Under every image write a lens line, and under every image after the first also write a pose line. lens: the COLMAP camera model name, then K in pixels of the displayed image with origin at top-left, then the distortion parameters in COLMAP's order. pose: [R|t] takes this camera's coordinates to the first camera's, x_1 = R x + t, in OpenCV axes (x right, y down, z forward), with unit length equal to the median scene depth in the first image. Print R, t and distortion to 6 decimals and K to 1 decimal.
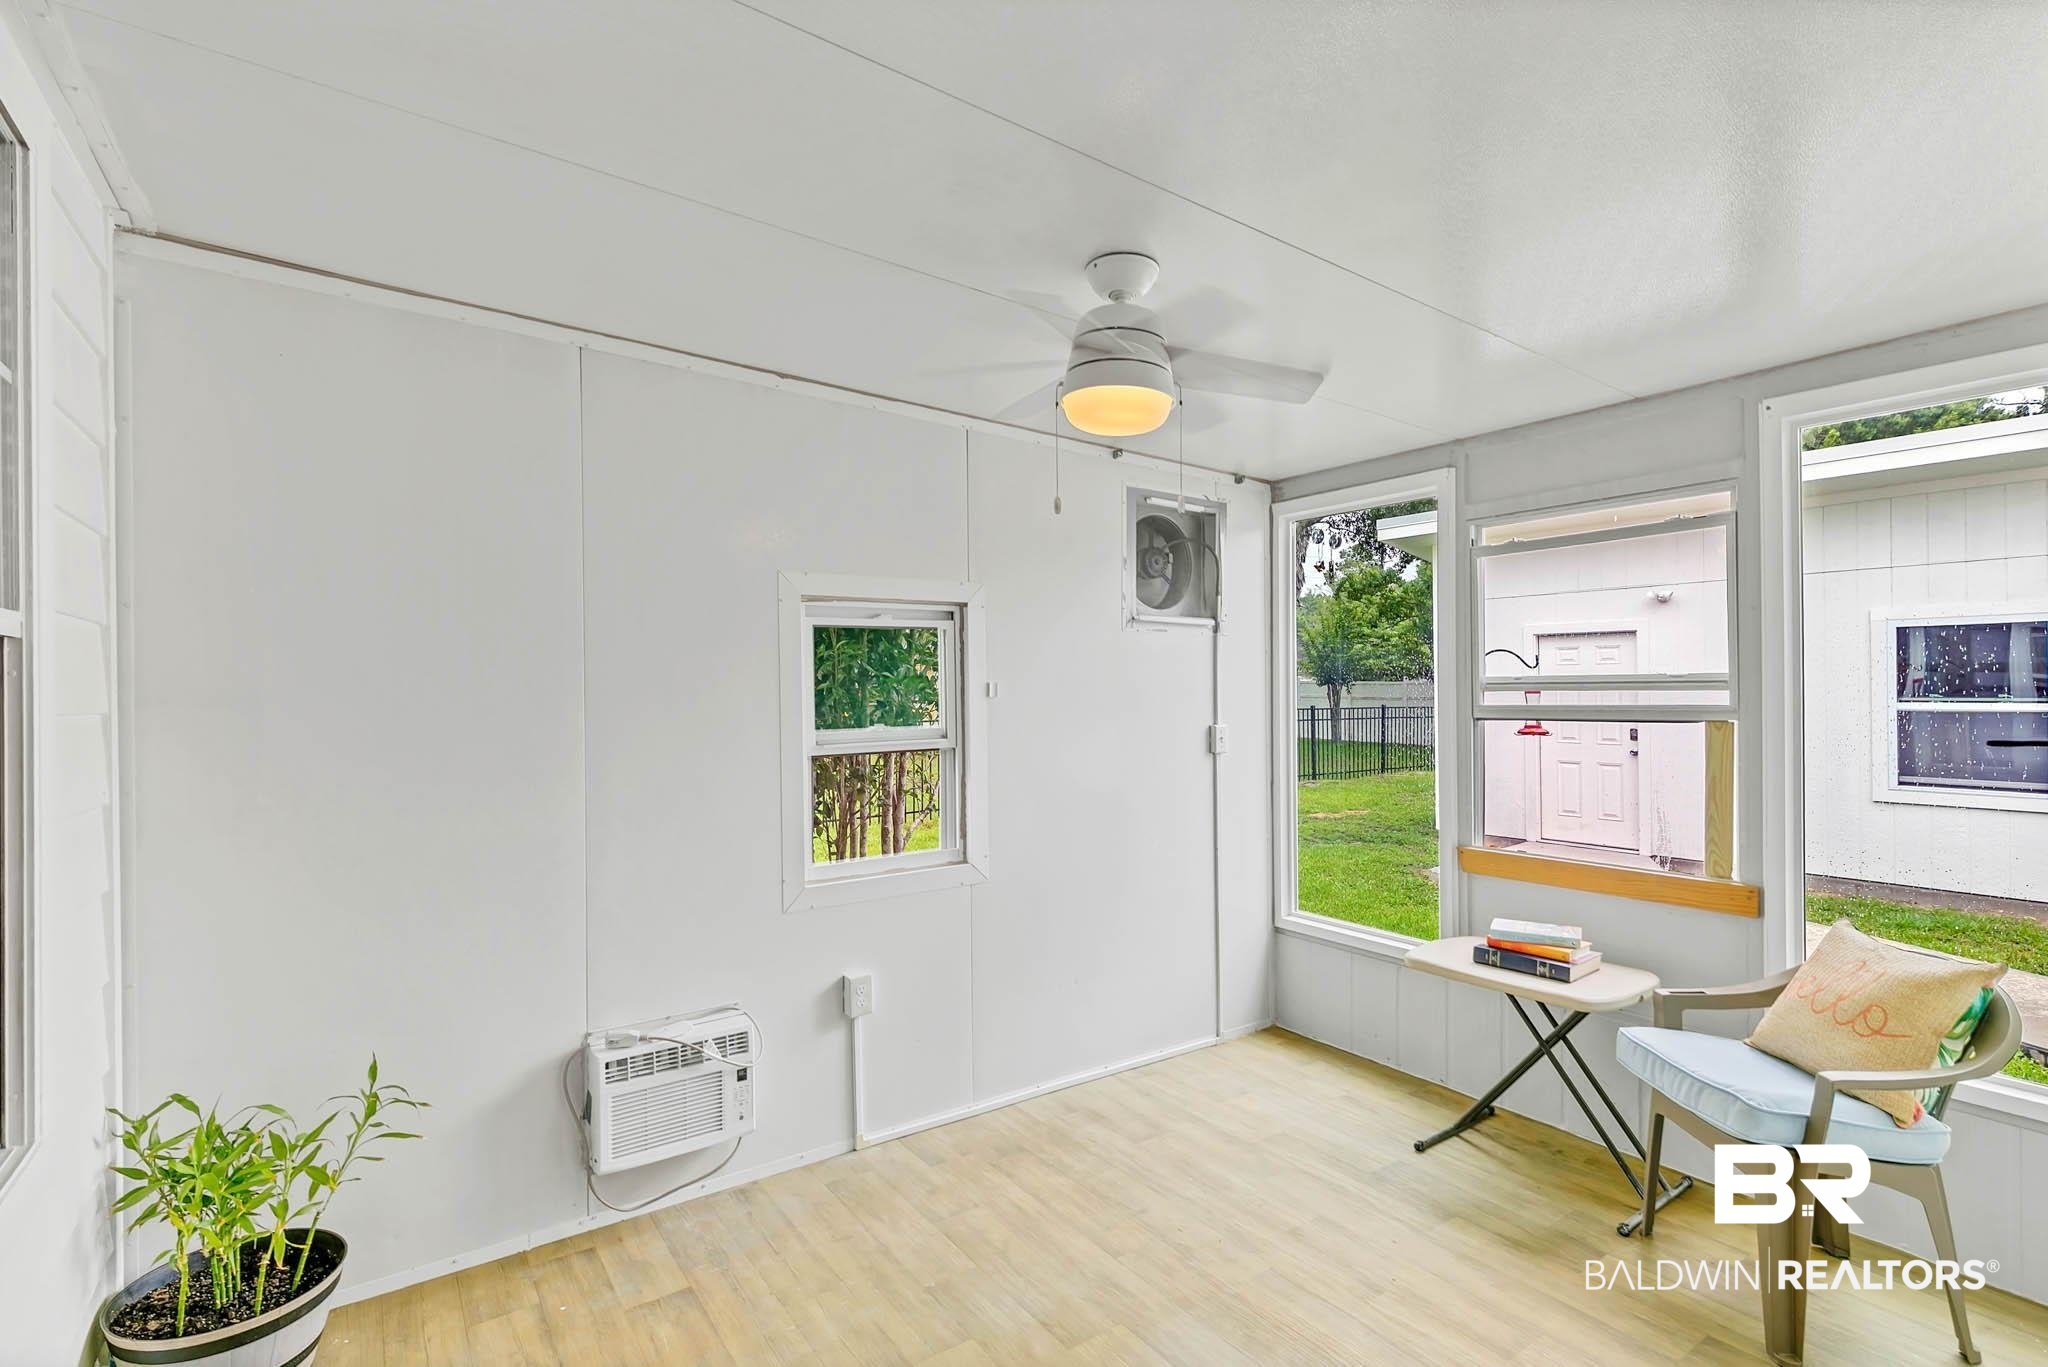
lens RADIAL K [[922.0, 0, 1019.8], [0, 922.0, 689.6], [0, 0, 1]] dist [-0.000234, -0.004204]
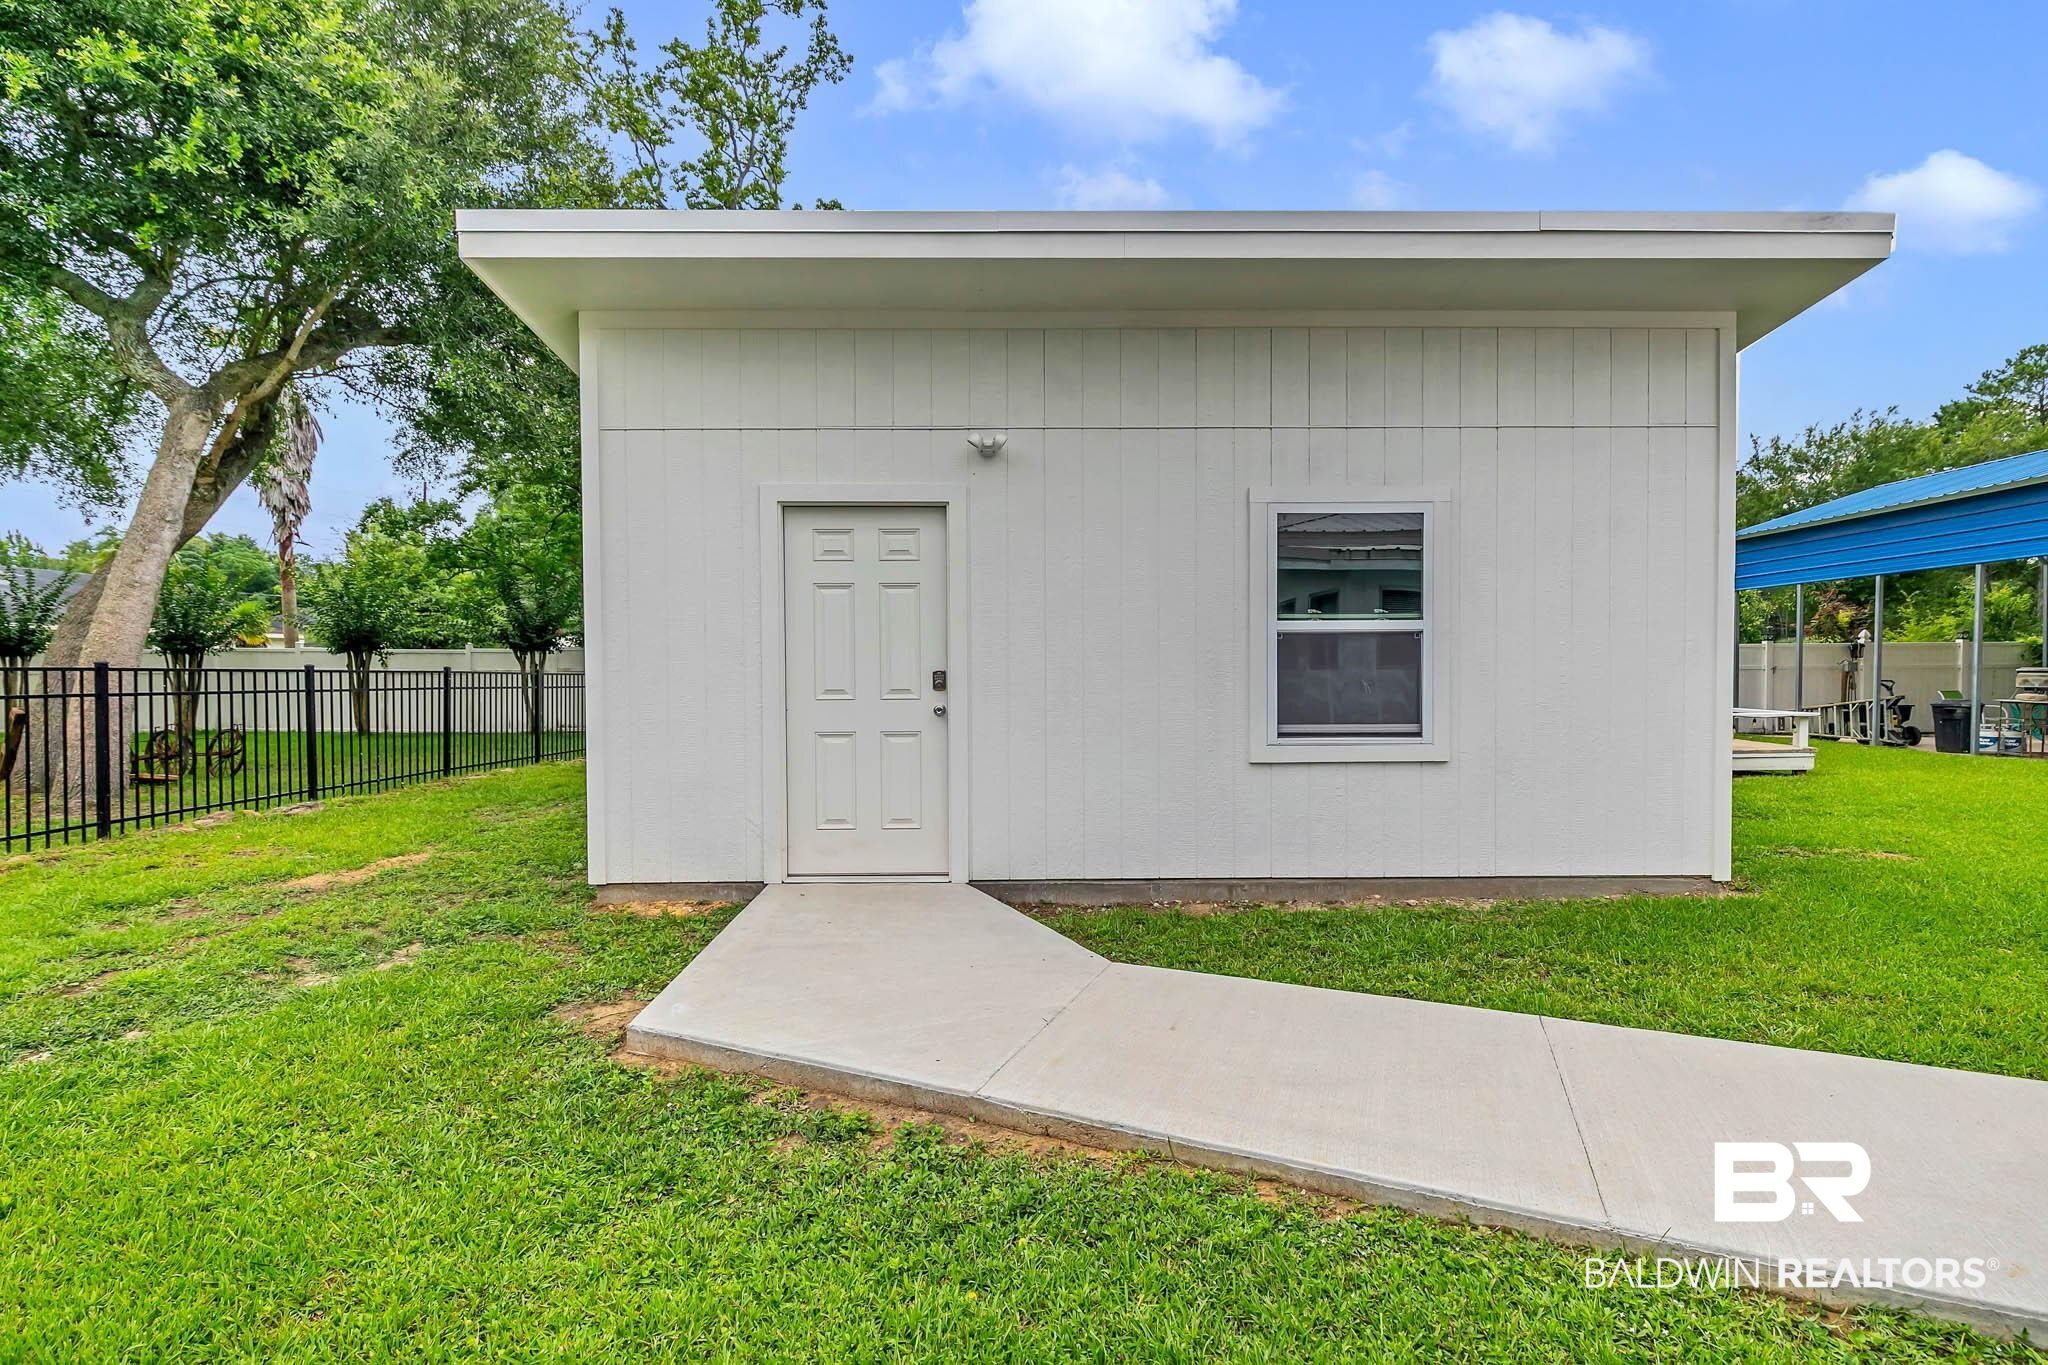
lens RADIAL K [[922.0, 0, 1022.6], [0, 922.0, 692.5], [0, 0, 1]] dist [-0.000234, -0.004204]
pose [[0.581465, -0.011715, 0.813487, 0.113761], [0.001346, 0.999909, 0.013437, 0.025629], [-0.813570, -0.006718, 0.581428, 0.321636]]
